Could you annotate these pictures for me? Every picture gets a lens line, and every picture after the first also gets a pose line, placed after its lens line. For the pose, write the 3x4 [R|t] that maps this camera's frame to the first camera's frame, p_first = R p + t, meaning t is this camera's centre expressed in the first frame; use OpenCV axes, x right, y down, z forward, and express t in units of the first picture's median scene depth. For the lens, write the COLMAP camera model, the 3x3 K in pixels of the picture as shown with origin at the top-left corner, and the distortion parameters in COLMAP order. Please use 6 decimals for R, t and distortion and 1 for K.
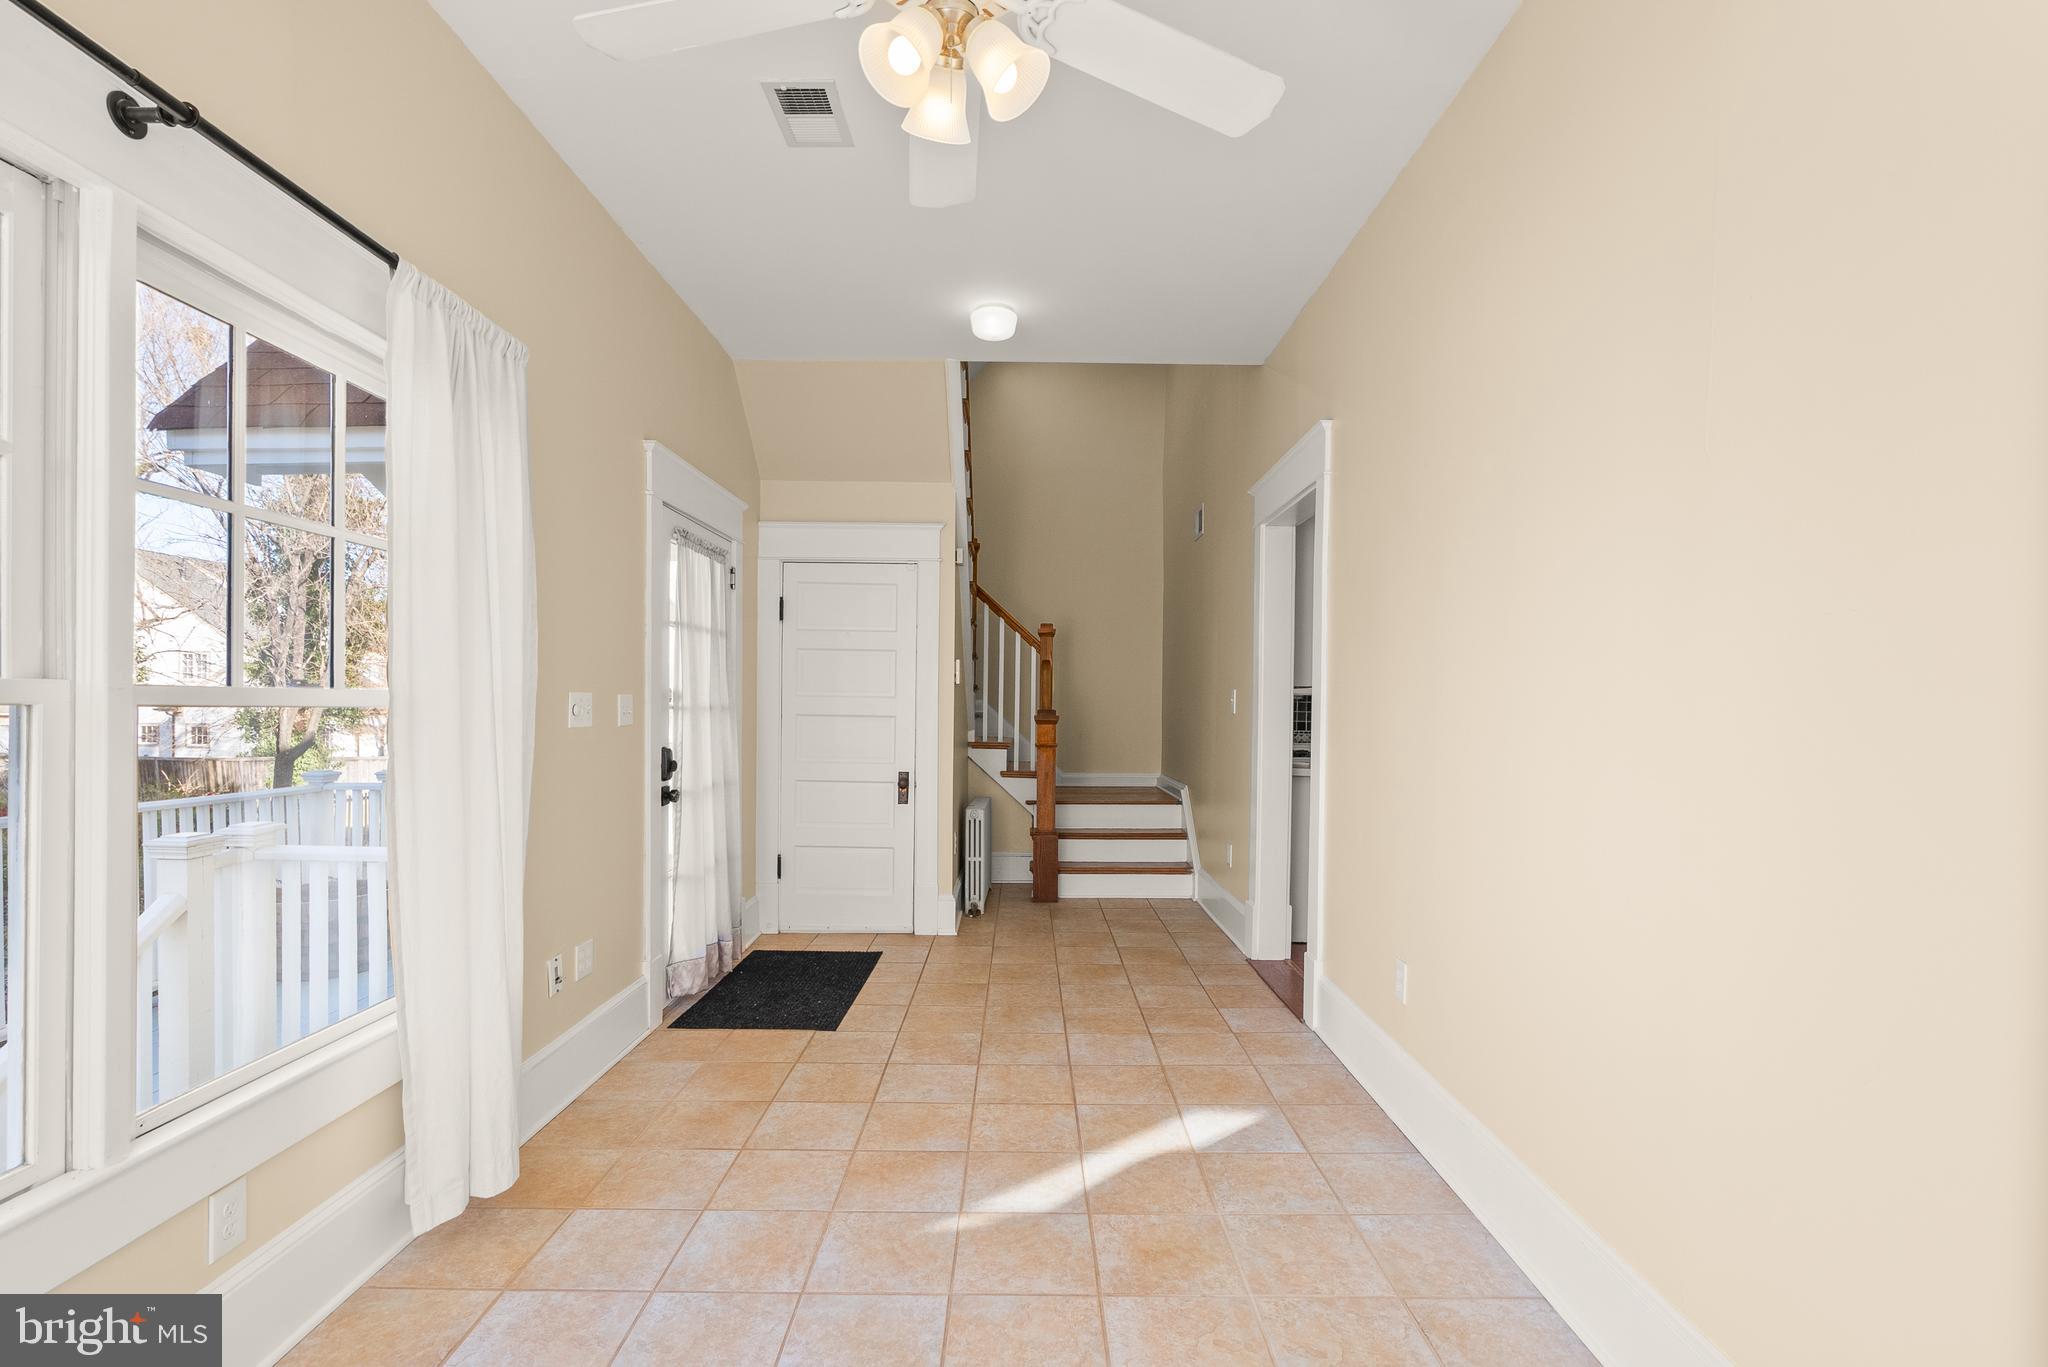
lens RADIAL K [[970.7, 0, 1035.0], [0, 970.7, 689.1], [0, 0, 1]] dist [-0.002514, 0.000414]
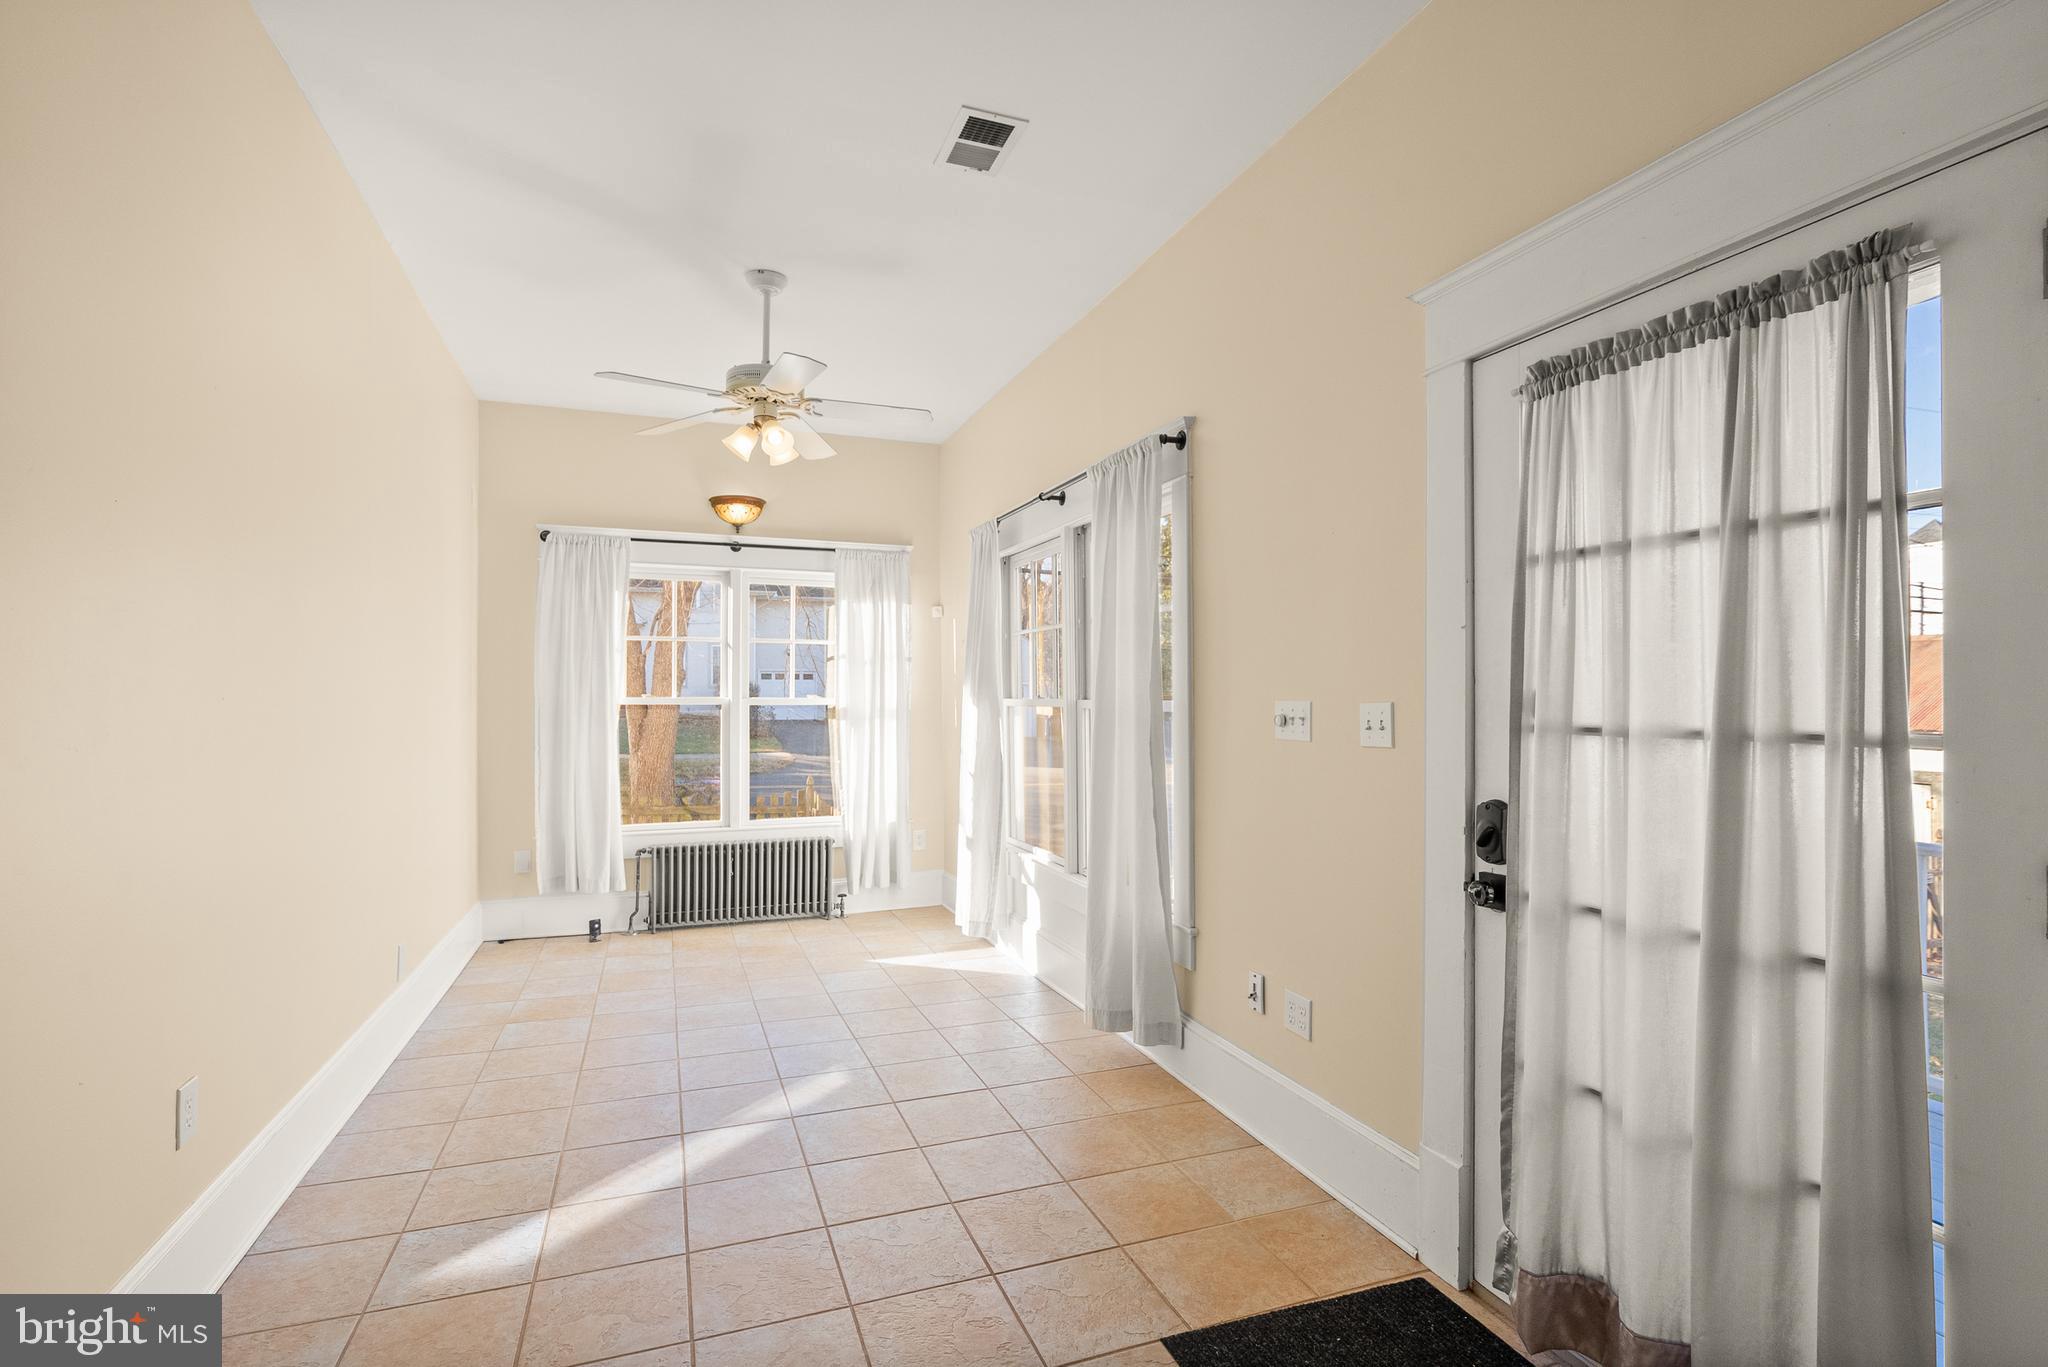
lens RADIAL K [[970.7, 0, 1035.0], [0, 970.7, 689.1], [0, 0, 1]] dist [-0.002514, 0.000414]
pose [[-0.937972, -0.016814, -0.346302, 0.057616], [-0.007313, 0.999561, -0.028725, 0.018865], [0.346633, -0.024411, -0.937683, 1.855925]]
